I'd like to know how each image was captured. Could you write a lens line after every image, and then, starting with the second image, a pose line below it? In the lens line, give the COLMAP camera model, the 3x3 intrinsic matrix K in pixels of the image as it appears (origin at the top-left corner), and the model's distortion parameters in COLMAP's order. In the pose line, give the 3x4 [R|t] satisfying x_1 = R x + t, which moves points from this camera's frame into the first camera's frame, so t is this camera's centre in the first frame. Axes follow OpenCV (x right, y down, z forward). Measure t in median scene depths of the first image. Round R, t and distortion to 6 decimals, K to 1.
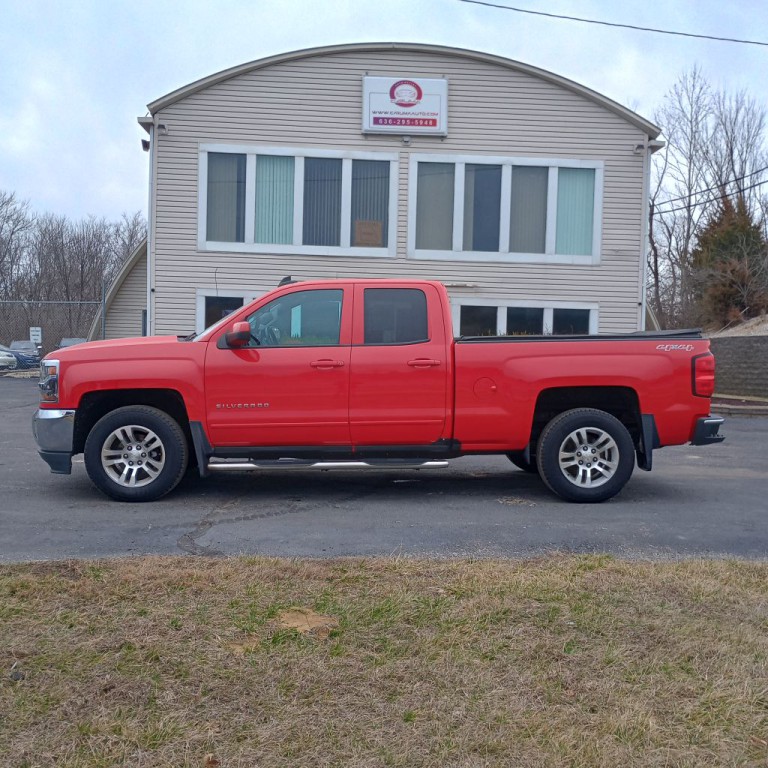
lens RADIAL K [[856.2, 0, 388.0], [0, 856.2, 383.8], [0, 0, 1]] dist [0.046054, -0.030777]
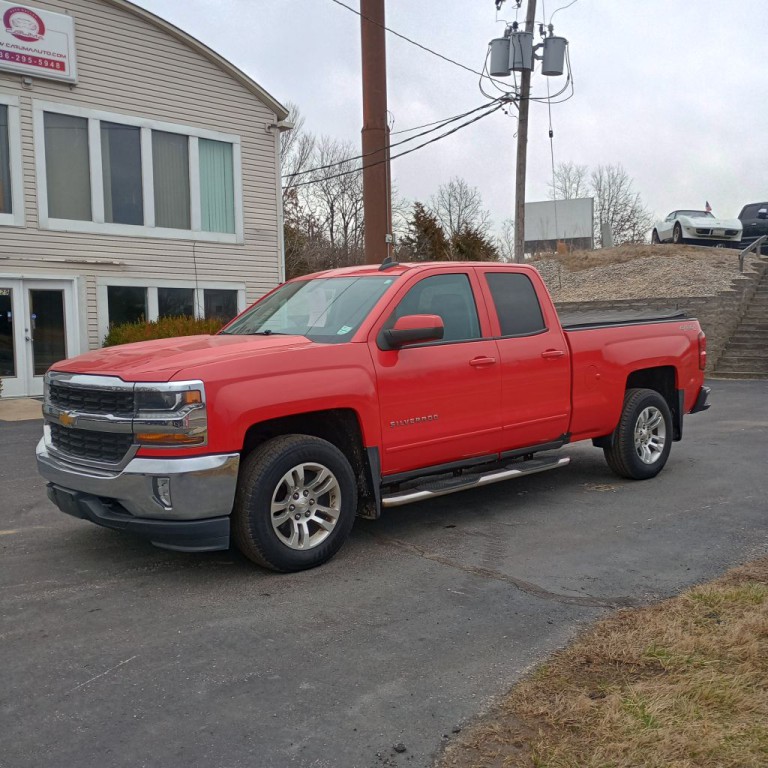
lens RADIAL K [[856.2, 0, 388.0], [0, 856.2, 383.8], [0, 0, 1]] dist [0.046054, -0.030777]
pose [[0.769914, -0.075833, 0.633626, -0.258786], [0.058942, 0.997120, 0.047716, -0.017926], [-0.635420, 0.000610, 0.772167, 0.151224]]
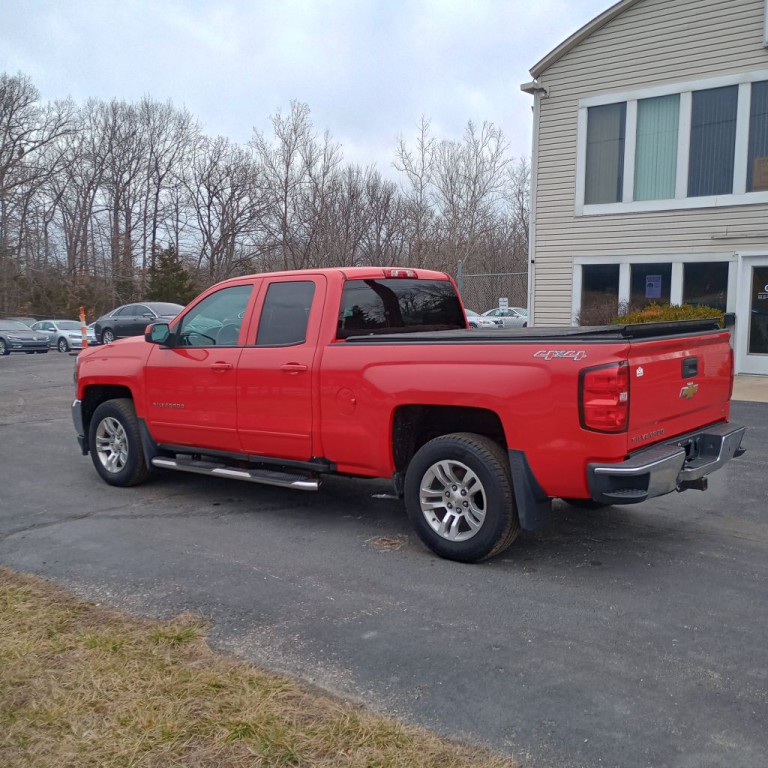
lens RADIAL K [[853.1, 0, 383.7], [0, 853.1, 381.1], [0, 0, 1]] dist [0.068867, -0.058483]
pose [[0.735624, 0.038901, -0.676273, 0.264649], [-0.006066, 0.998688, 0.050848, -0.021198], [0.677363, -0.033303, 0.734894, 0.160691]]
